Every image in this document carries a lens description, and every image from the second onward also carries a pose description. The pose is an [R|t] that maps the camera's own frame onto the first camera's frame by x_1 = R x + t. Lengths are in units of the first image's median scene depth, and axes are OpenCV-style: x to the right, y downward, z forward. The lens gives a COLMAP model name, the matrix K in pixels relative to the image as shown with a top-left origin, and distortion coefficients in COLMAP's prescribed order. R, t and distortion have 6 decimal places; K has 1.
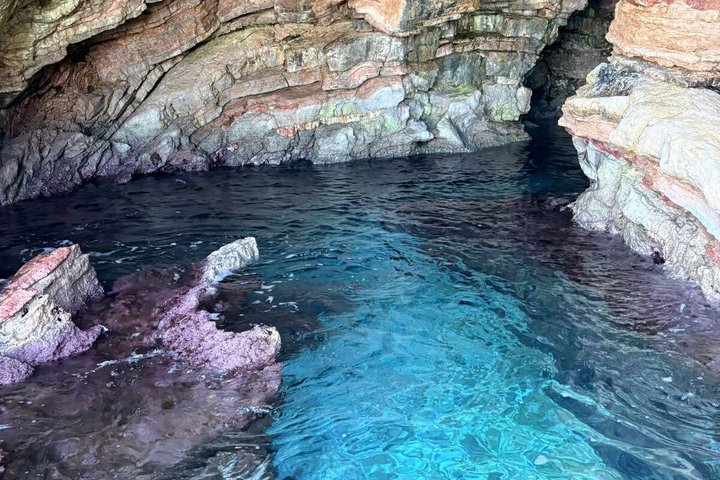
lens RADIAL K [[724.4, 0, 361.0], [0, 724.4, 249.8], [0, 0, 1]] dist [0.030532, -0.012145]
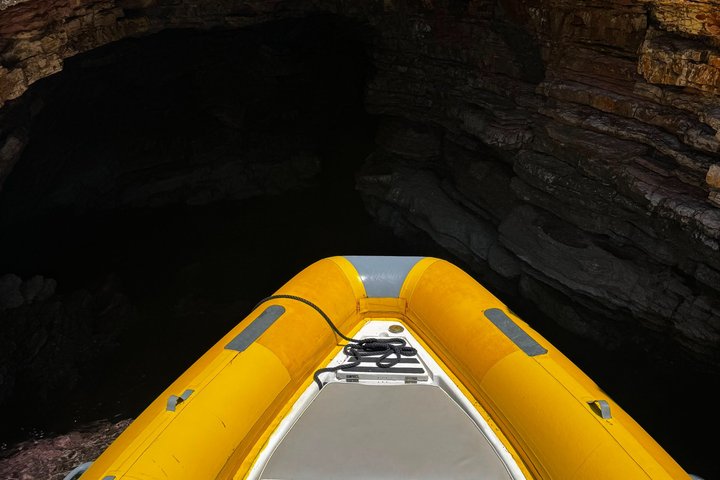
lens RADIAL K [[665.7, 0, 360.0], [0, 665.7, 240.0], [0, 0, 1]] dist [0.192275, -0.364106]
pose [[0.944974, -0.071123, 0.319322, -0.169164], [0.090434, 0.994838, -0.046042, 0.022161], [-0.314399, 0.072386, 0.946527, -0.375124]]
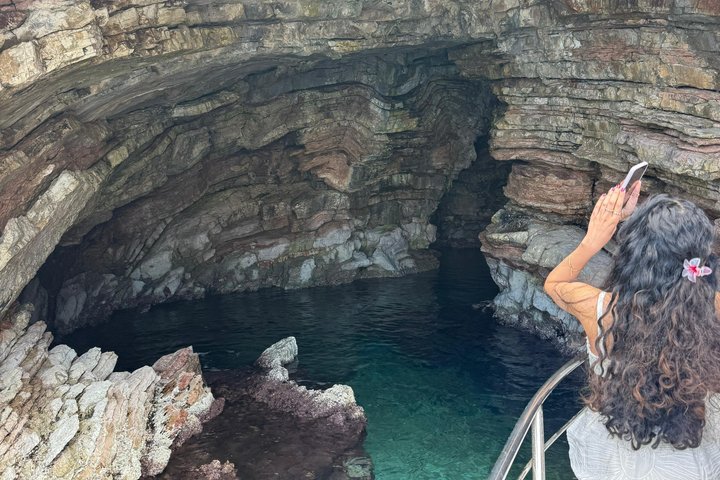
lens RADIAL K [[665.7, 0, 360.0], [0, 665.7, 240.0], [0, 0, 1]] dist [0.192275, -0.364106]
pose [[0.984963, -0.043105, 0.167304, -0.134755], [0.074414, 0.979793, -0.185656, 0.029797], [-0.155921, 0.195314, 0.968267, -0.203431]]
